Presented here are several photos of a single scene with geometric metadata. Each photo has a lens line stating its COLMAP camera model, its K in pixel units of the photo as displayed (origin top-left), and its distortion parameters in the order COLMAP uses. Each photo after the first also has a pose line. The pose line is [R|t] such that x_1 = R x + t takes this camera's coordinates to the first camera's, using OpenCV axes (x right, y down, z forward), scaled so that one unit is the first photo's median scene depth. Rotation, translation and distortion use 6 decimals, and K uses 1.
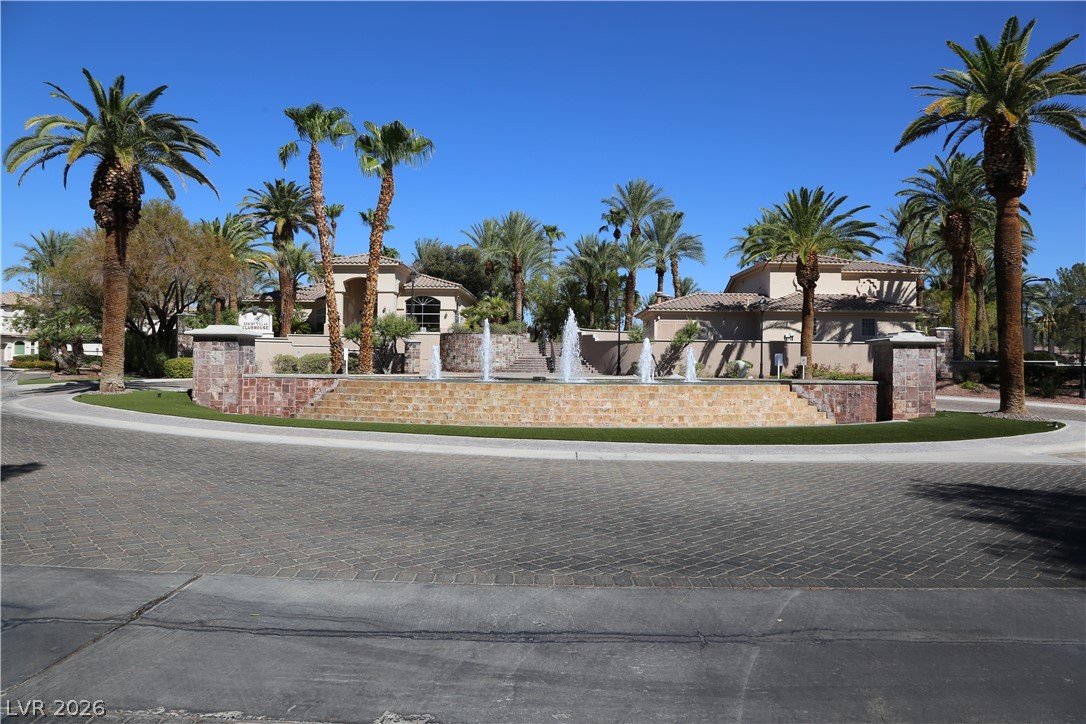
lens RADIAL K [[787.4, 0, 543.0], [0, 787.4, 362.0], [0, 0, 1]] dist [-0.002062, 0.000591]
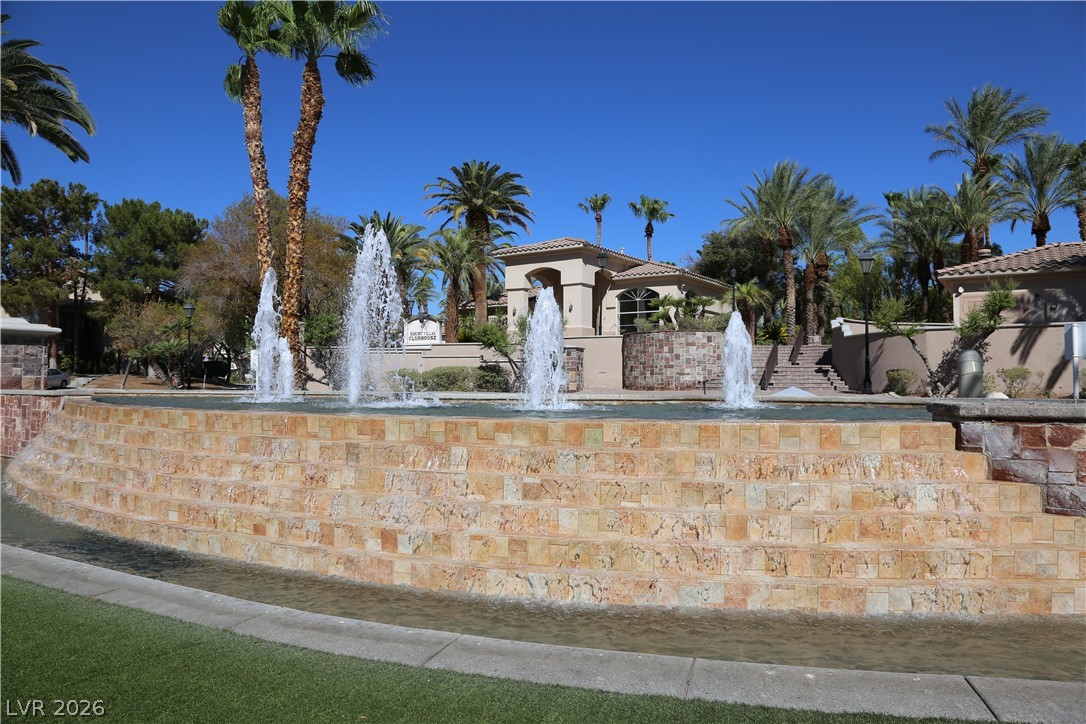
lens RADIAL K [[787.4, 0, 543.0], [0, 787.4, 362.0], [0, 0, 1]] dist [-0.002062, 0.000591]
pose [[0.864898, -0.020822, -0.501516, 0.166777], [0.006802, 0.999534, -0.029767, 0.008604], [0.501902, 0.022334, 0.864636, 0.372146]]
